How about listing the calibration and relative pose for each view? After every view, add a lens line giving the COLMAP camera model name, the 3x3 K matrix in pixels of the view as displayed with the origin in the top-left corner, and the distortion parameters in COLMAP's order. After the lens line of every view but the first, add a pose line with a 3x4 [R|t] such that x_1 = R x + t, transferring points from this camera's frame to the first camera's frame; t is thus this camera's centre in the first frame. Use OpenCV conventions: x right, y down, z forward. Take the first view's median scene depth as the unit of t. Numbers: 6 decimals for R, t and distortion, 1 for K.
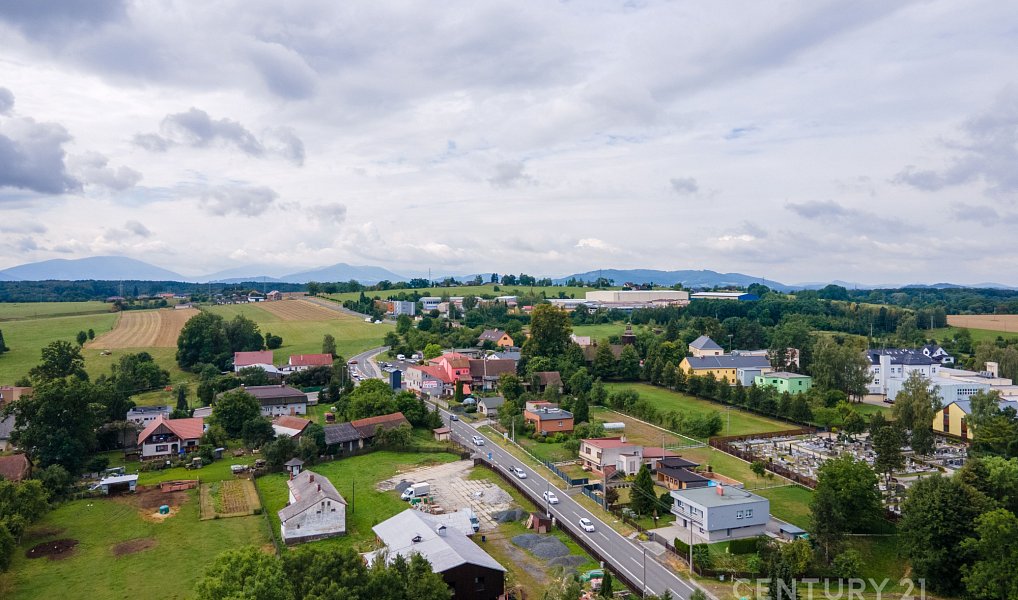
lens RADIAL K [[743.0, 0, 502.7], [0, 743.0, 304.2], [0, 0, 1]] dist [0.027432, 0.005319]
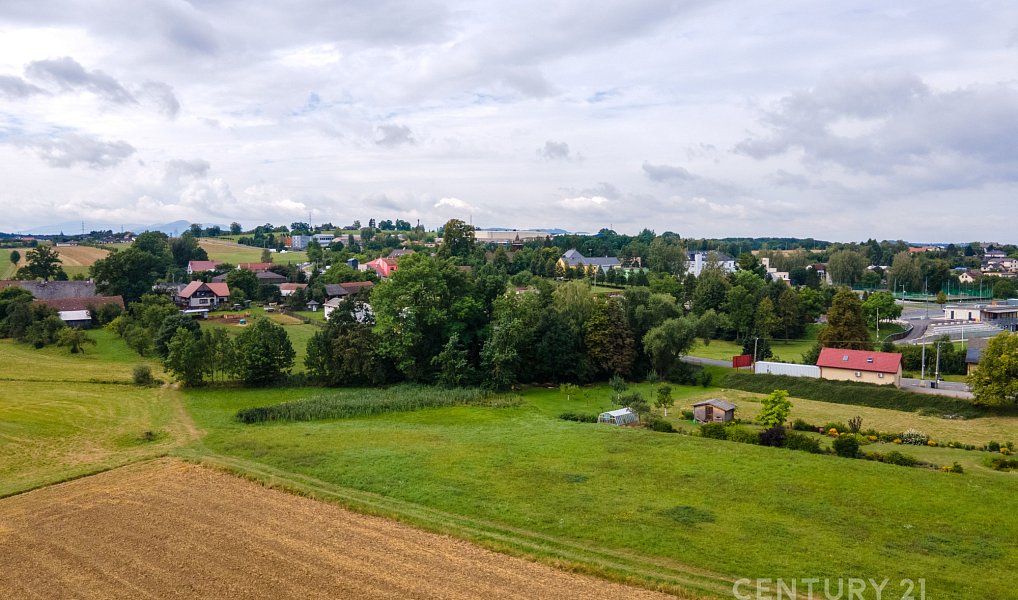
lens RADIAL K [[743.3, 0, 506.1], [0, 743.3, 286.3], [0, 0, 1]] dist [0.031706, 0.031161]
pose [[0.980455, -0.012977, 0.196313, -0.057236], [0.007252, 0.999528, 0.029849, 0.040931], [-0.196608, -0.027842, 0.980087, -0.146861]]
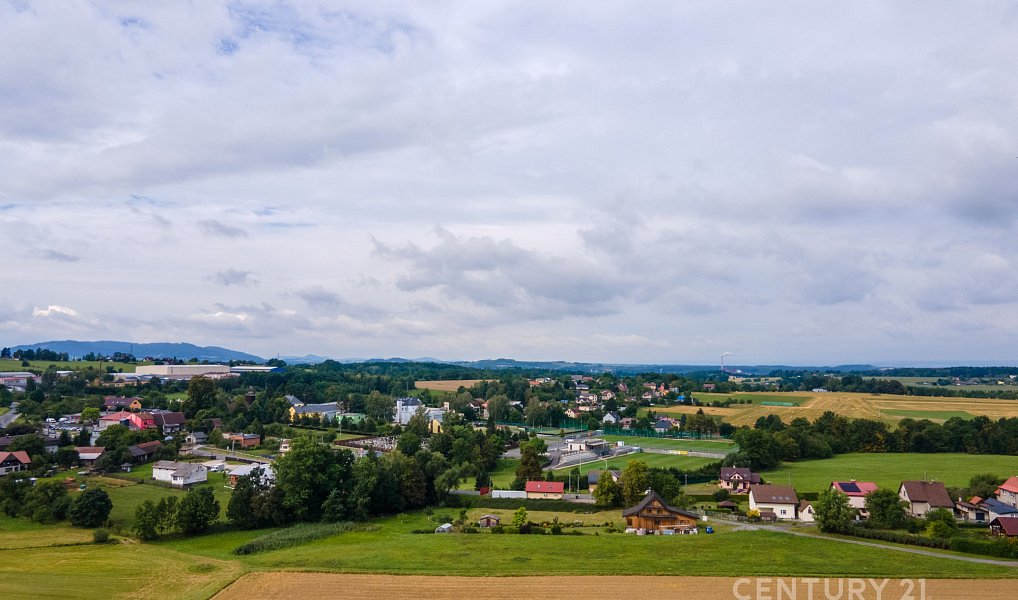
lens RADIAL K [[743.3, 0, 506.1], [0, 743.3, 286.3], [0, 0, 1]] dist [0.031706, 0.031161]
pose [[0.778446, 0.065230, 0.624313, -0.211045], [0.011309, 0.992967, -0.117848, 0.004182], [-0.627609, 0.098798, 0.772234, -0.284983]]
